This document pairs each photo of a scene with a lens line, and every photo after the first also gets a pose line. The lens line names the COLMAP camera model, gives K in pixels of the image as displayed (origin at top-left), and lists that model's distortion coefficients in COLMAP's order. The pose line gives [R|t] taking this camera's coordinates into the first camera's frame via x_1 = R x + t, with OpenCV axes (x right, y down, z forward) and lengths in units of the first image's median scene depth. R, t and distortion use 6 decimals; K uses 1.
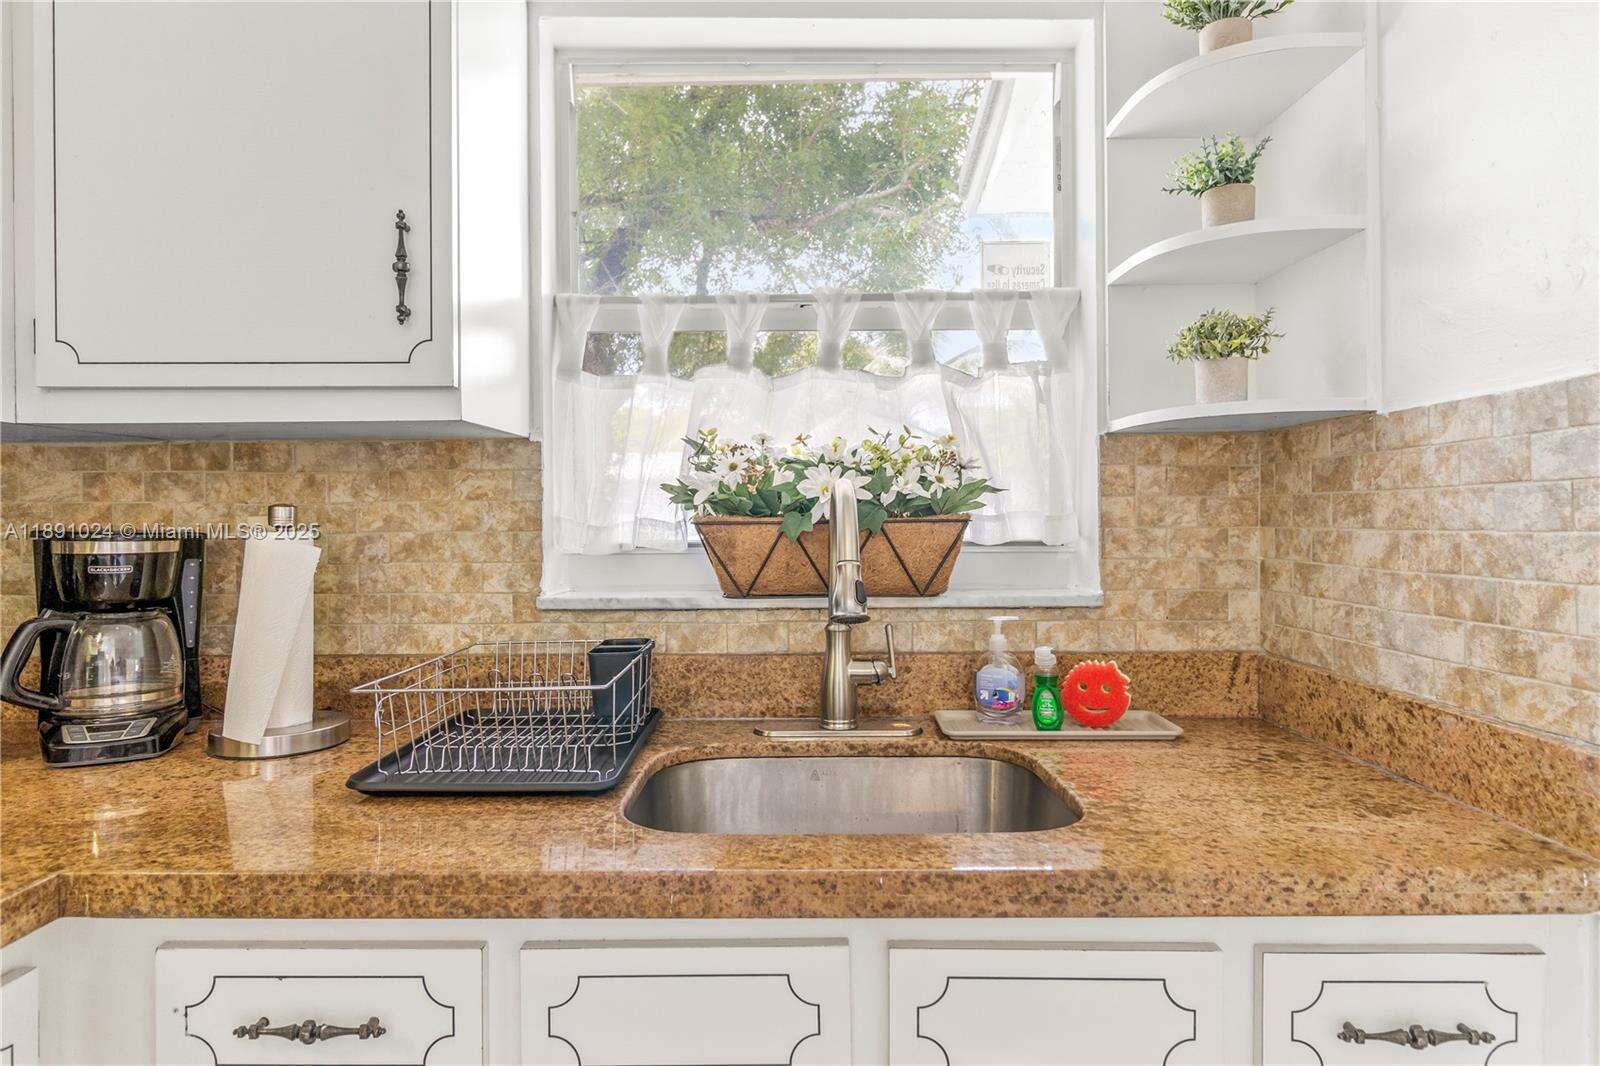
lens RADIAL K [[915.7, 0, 800.0], [0, 915.7, 533.0], [0, 0, 1]] dist [0.000036, -0.000672]
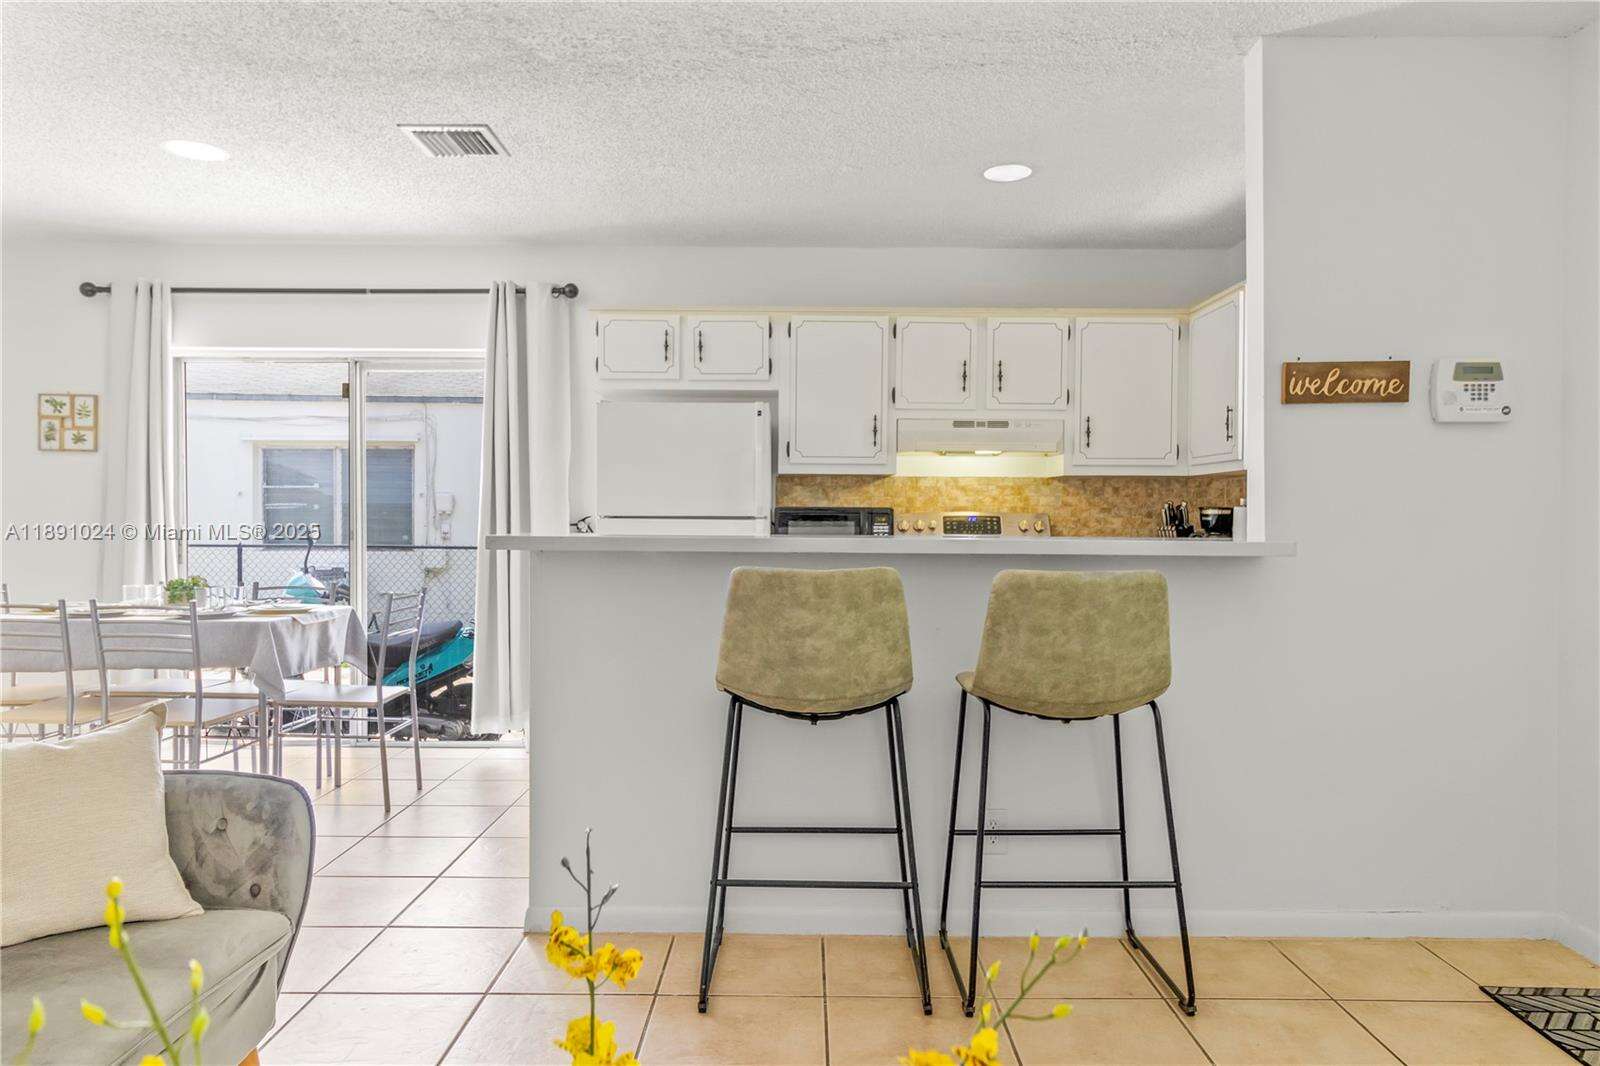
lens RADIAL K [[1030.3, 0, 801.2], [0, 1030.3, 540.2], [0, 0, 1]] dist [0.002191, -0.000925]
pose [[0.003646, 0.022248, -0.999746, 2.961220], [-0.026708, 0.999398, 0.022143, 0.076149], [0.999637, 0.026621, 0.004238, -0.471972]]
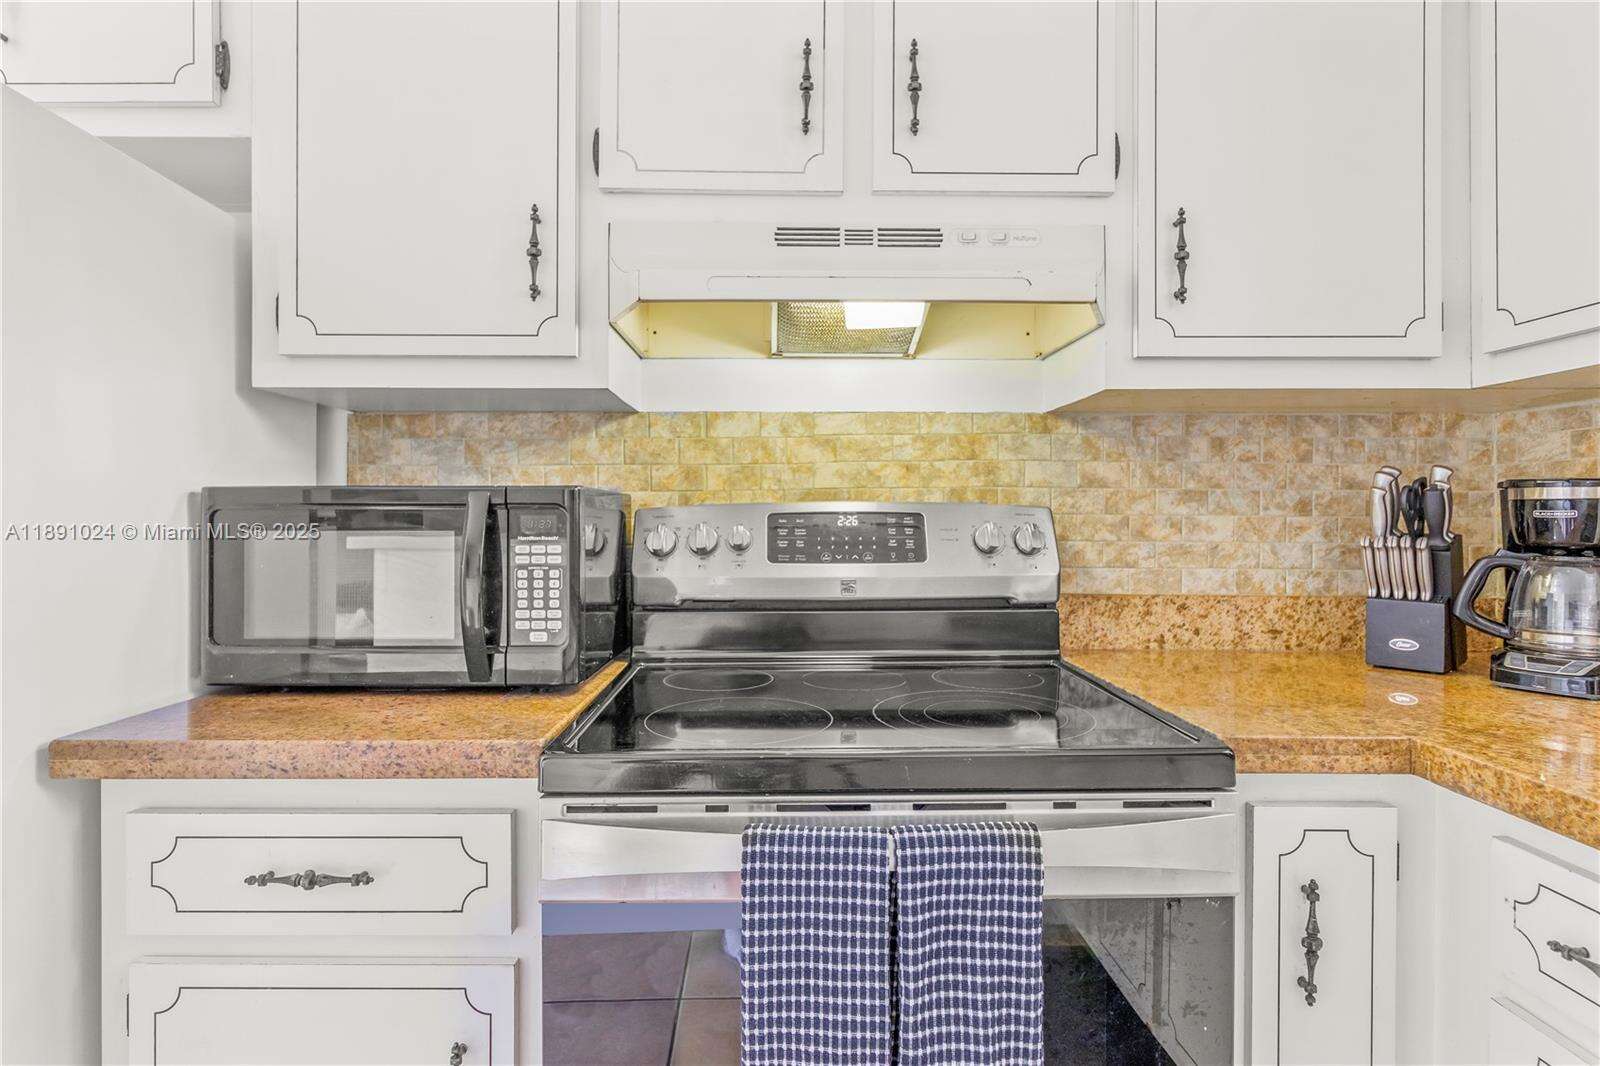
lens RADIAL K [[836.6, 0, 796.7], [0, 836.6, 524.6], [0, 0, 1]] dist [-0.001900, -0.000974]
pose [[0.018930, 0.004051, -0.999813, 0.199634], [-0.019883, 0.999796, 0.003675, 0.067630], [0.999623, 0.019810, 0.019006, 0.103173]]
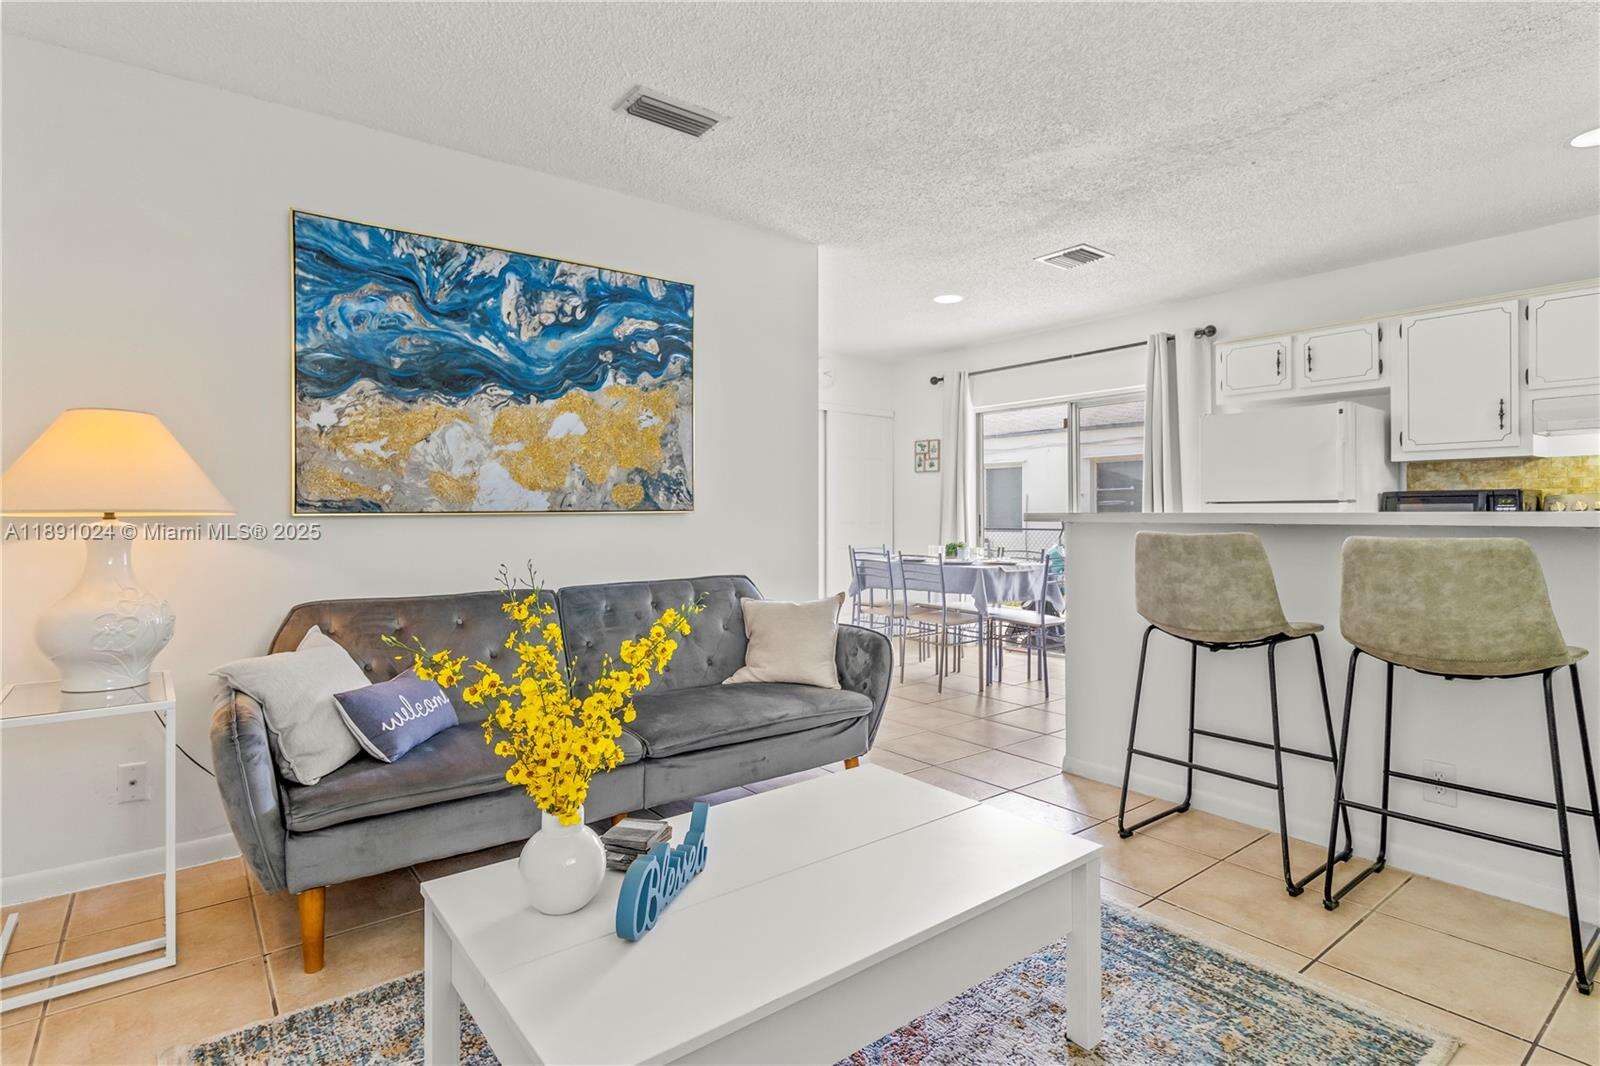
lens RADIAL K [[808.4, 0, 798.9], [0, 808.4, 509.8], [0, 0, 1]] dist [-0.000727, -0.000104]
pose [[-0.785785, 0.001069, -0.618499, 3.106209], [-0.008702, 0.999880, 0.012783, 0.093251], [0.618439, 0.015427, -0.785682, 0.552926]]
